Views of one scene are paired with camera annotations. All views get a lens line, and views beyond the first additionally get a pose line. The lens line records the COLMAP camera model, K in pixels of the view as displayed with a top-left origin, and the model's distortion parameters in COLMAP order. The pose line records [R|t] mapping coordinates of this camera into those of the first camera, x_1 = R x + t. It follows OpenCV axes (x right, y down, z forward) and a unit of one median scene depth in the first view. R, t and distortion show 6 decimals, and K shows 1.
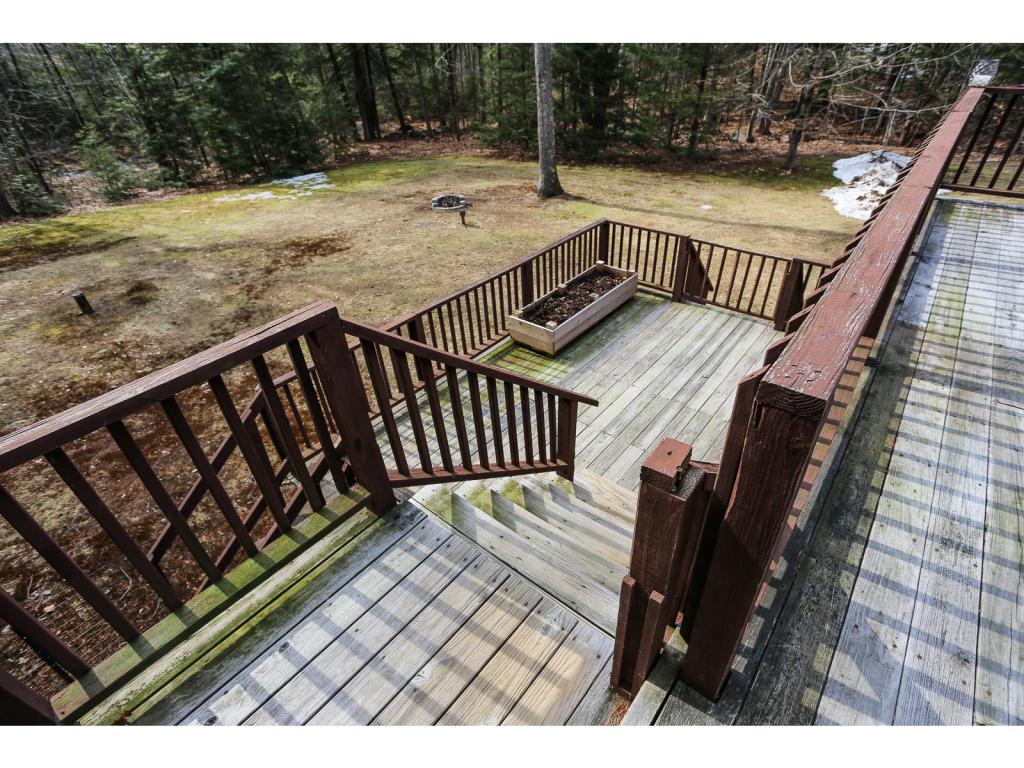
lens RADIAL K [[508.6, 0, 507.9], [0, 508.6, 383.7], [0, 0, 1]] dist [-0.068853, 0.029662]
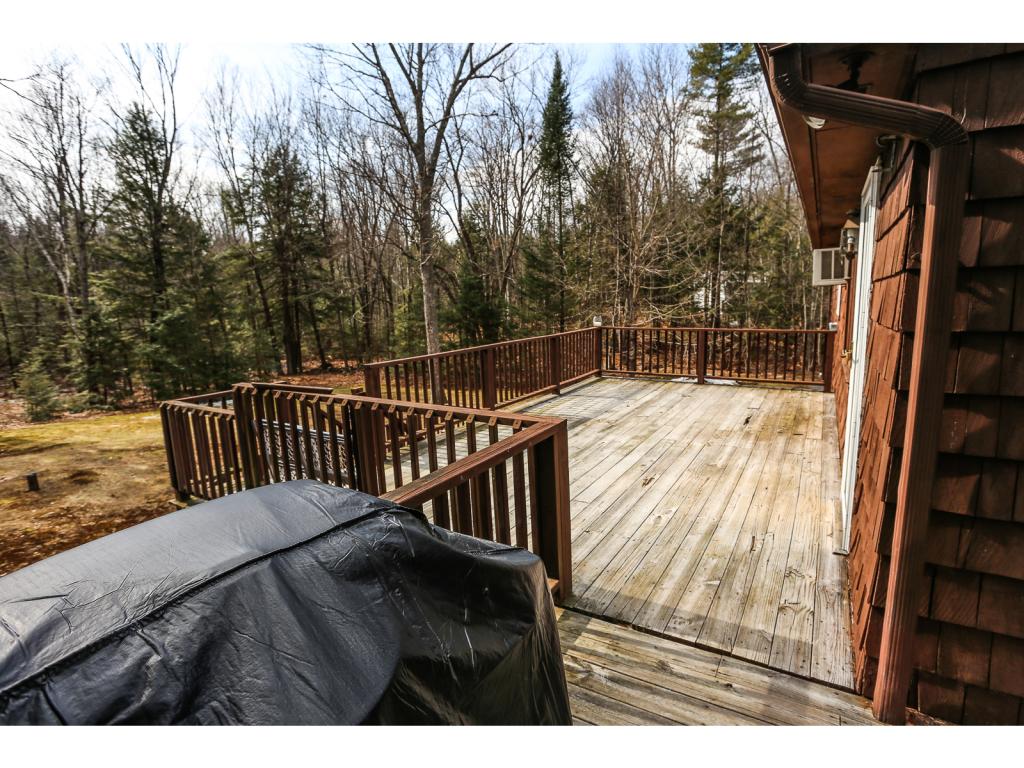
lens RADIAL K [[508.6, 0, 507.9], [0, 508.6, 383.7], [0, 0, 1]] dist [-0.068853, 0.029662]
pose [[0.986758, -0.009824, 0.161901, 0.036609], [0.077825, 0.904436, -0.419450, 0.082208], [-0.142309, 0.426496, 0.893224, -0.132469]]
